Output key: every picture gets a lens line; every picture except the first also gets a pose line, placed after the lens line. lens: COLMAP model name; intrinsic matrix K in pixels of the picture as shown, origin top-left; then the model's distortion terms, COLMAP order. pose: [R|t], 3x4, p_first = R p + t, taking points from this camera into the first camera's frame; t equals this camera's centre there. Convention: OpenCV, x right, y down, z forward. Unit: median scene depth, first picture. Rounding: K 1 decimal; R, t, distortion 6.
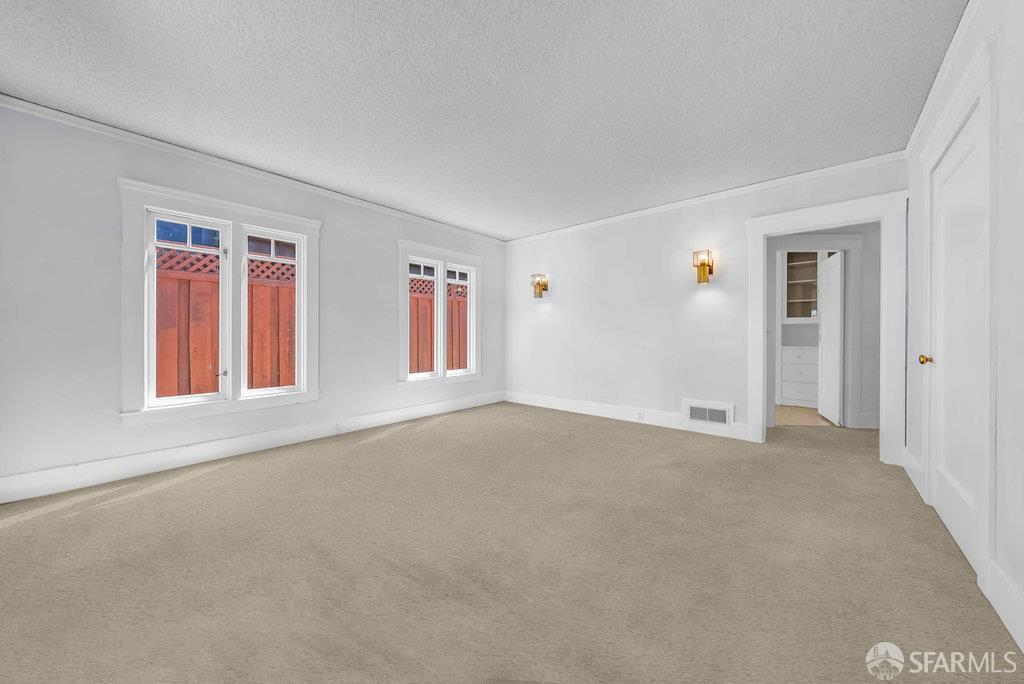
lens RADIAL K [[358.5, 0, 480.9], [0, 358.5, 336.6], [0, 0, 1]] dist [0.000280, 0.000026]
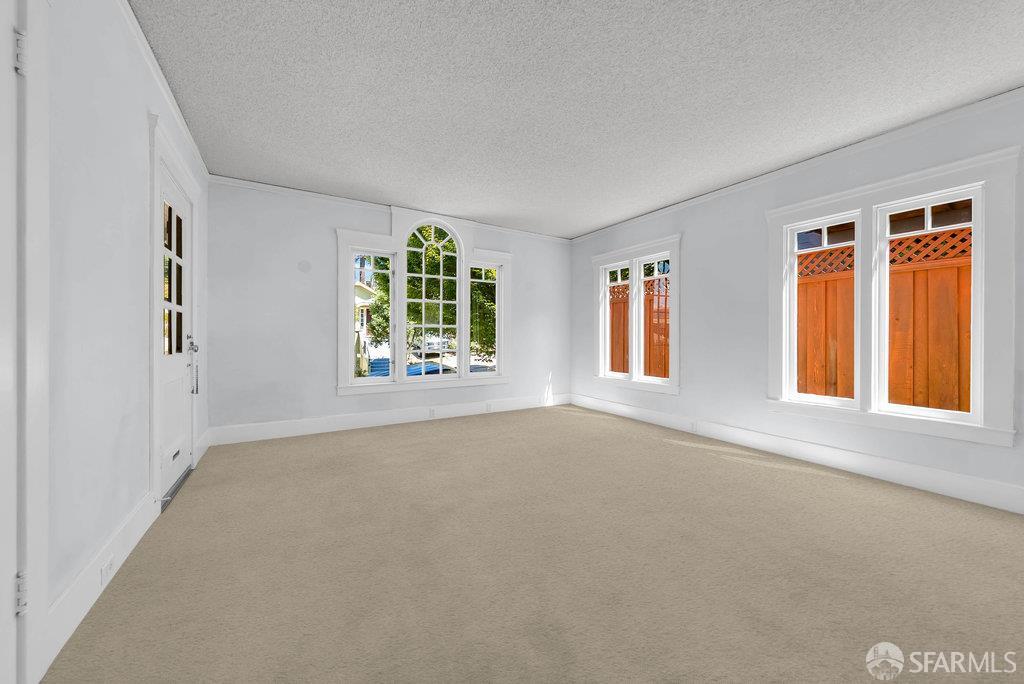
lens RADIAL K [[368.9, 0, 508.8], [0, 368.9, 335.5], [0, 0, 1]] dist [0.000012, -0.000053]
pose [[-0.264002, 0.000704, -0.964522, 0.535882], [-0.003171, 0.999994, 0.001598, -0.005119], [0.964517, 0.003480, -0.263998, 0.539985]]
